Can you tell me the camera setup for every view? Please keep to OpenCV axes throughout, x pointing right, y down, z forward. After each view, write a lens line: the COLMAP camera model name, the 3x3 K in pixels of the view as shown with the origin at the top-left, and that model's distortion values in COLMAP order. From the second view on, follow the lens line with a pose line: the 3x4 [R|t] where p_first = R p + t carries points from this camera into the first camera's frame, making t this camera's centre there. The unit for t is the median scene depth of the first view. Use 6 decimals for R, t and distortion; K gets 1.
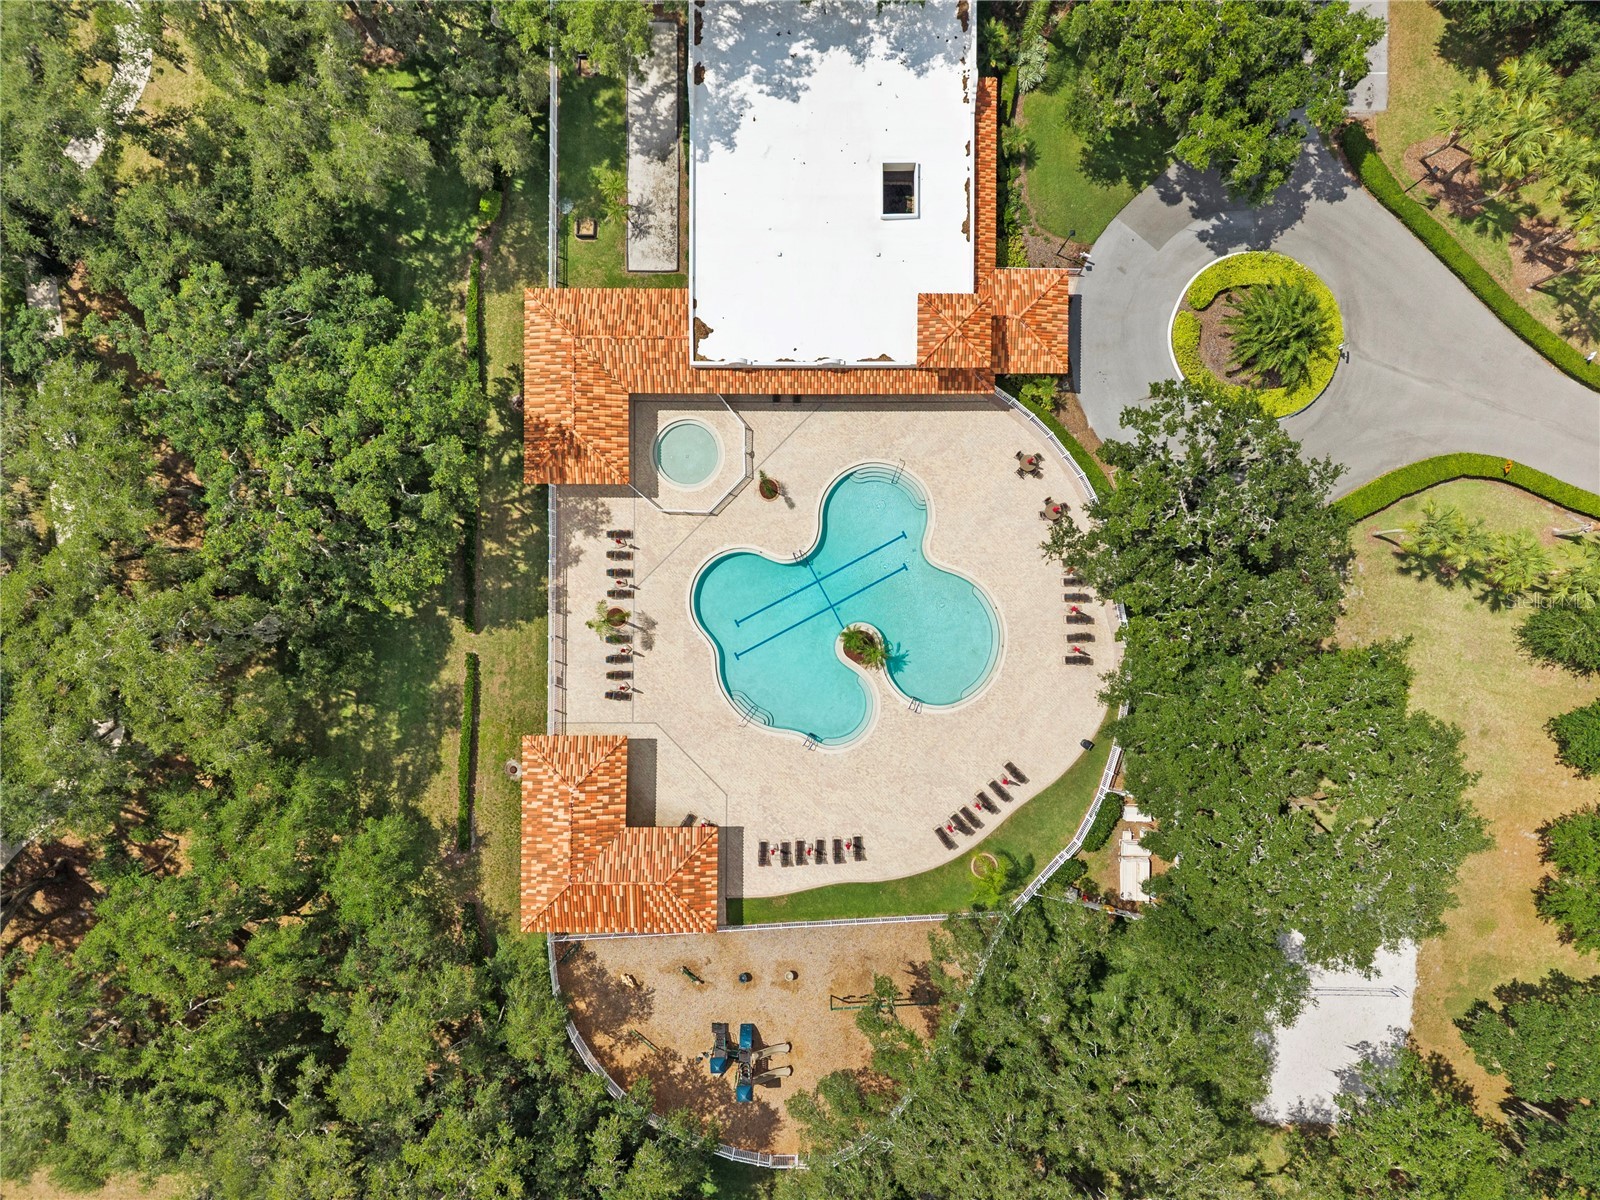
lens RADIAL K [[1075.2, 0, 807.2], [0, 1075.2, 601.6], [0, 0, 1]] dist [0.060319, -0.003861]
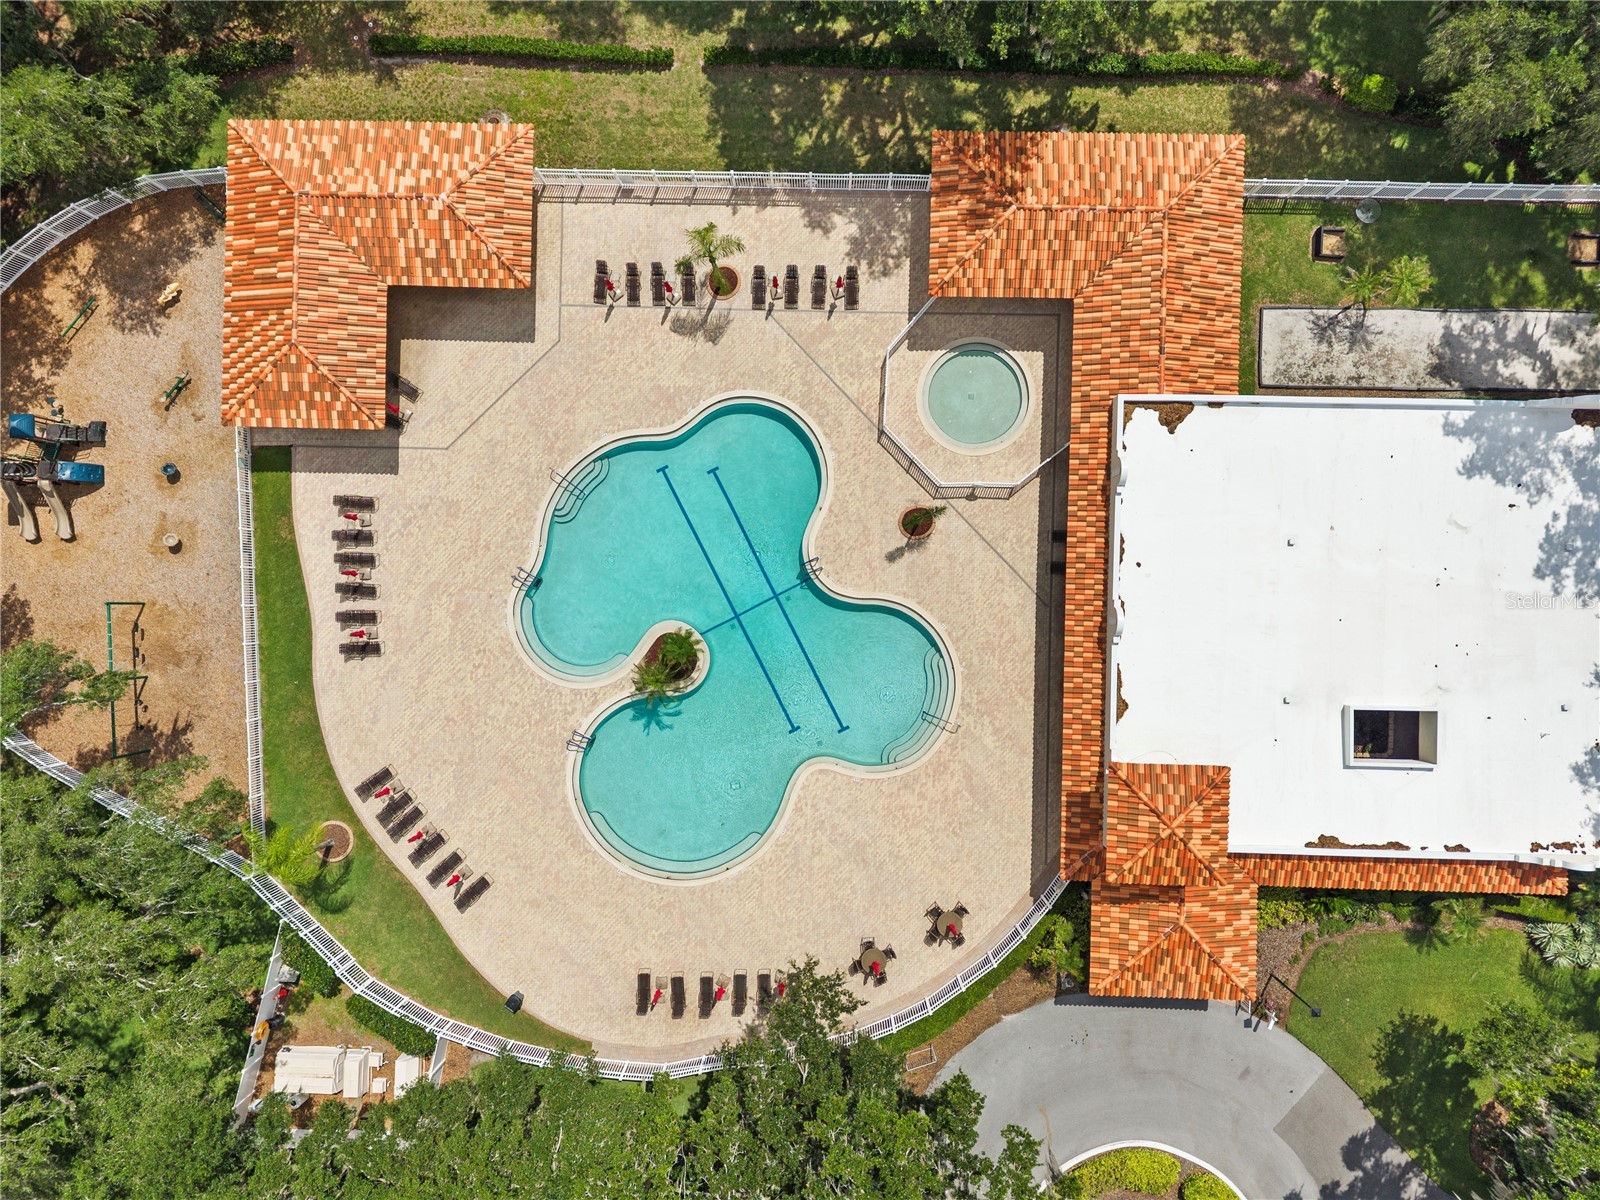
lens RADIAL K [[1082.4, 0, 800.1], [0, 1082.4, 605.5], [0, 0, 1]] dist [0.017578, -0.008454]
pose [[-0.019085, 0.999777, 0.009066, 0.009853], [-0.999502, -0.019306, 0.024949, -0.051736], [0.025118, -0.008585, 0.999648, 0.352072]]
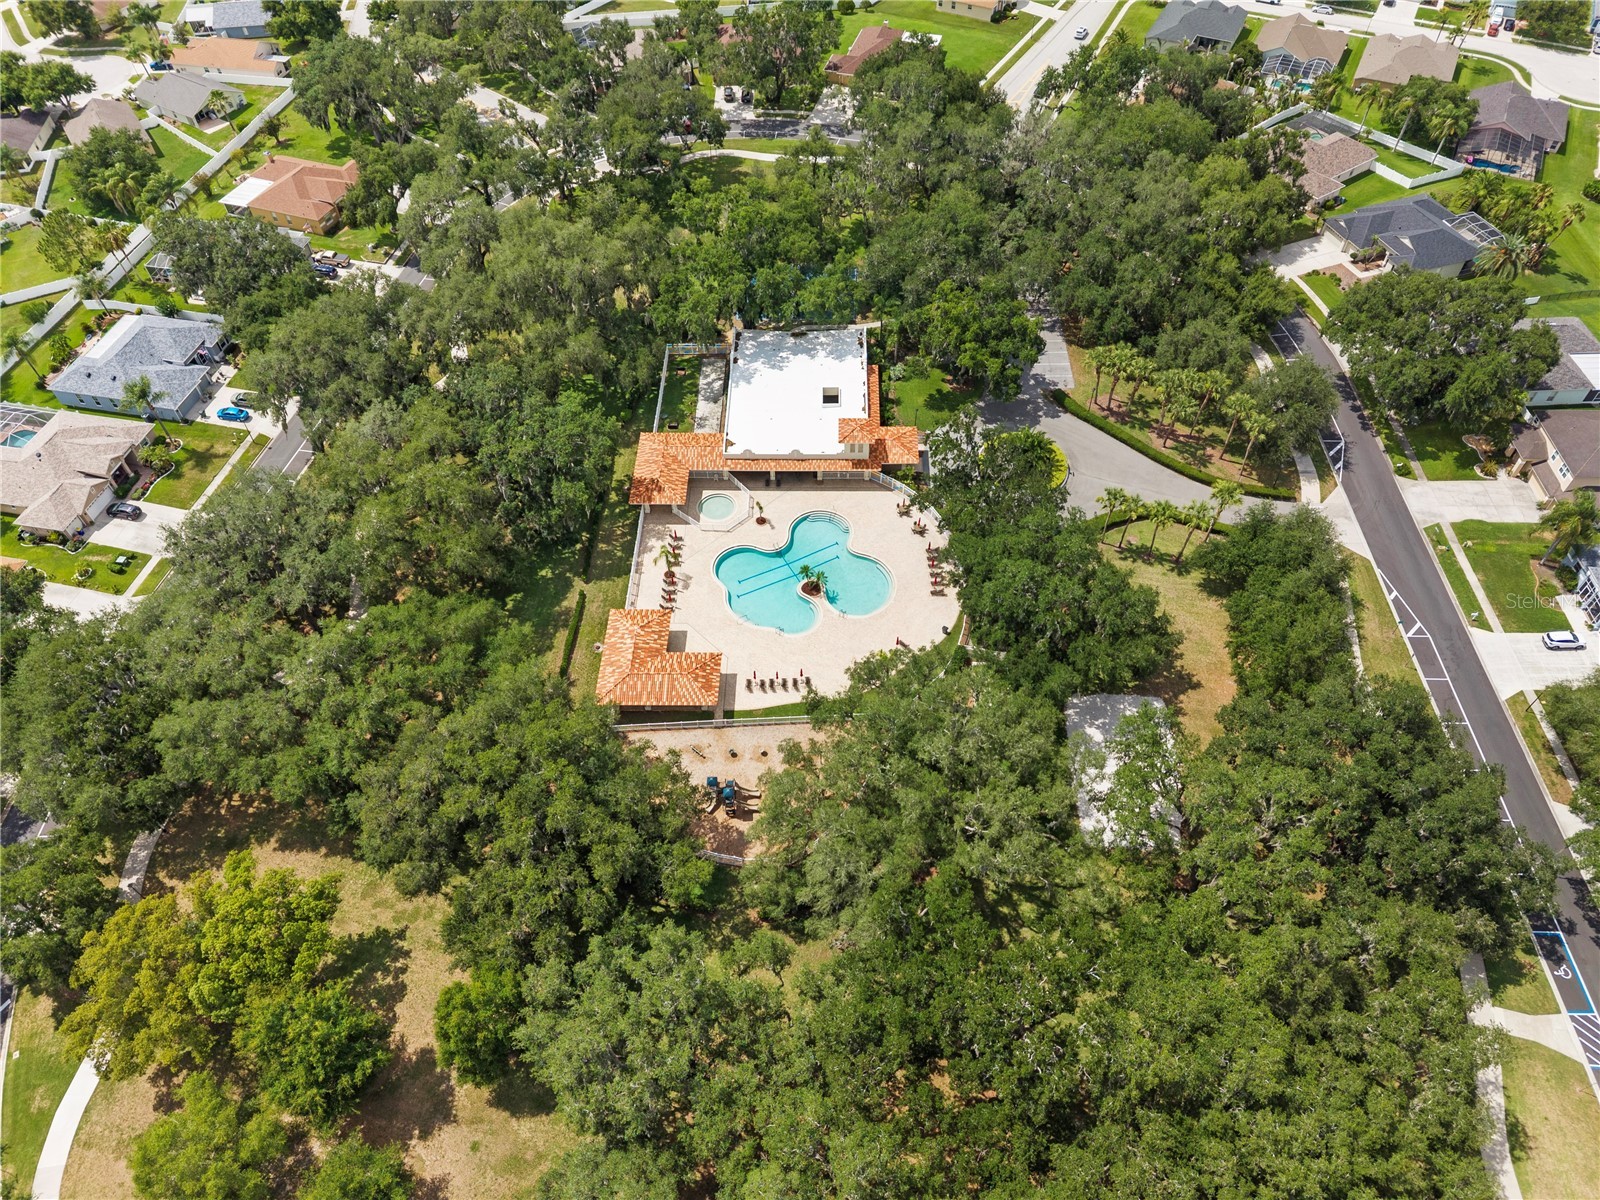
lens RADIAL K [[1084.9, 0, 800.0], [0, 1084.9, 600.0], [0, 0, 1]] dist [0.232979, -0.001249]
pose [[0.999822, 0.008966, -0.016574, 0.061222], [-0.017455, 0.772086, -0.635279, 1.161458], [0.007101, 0.635455, 0.772105, -0.324769]]
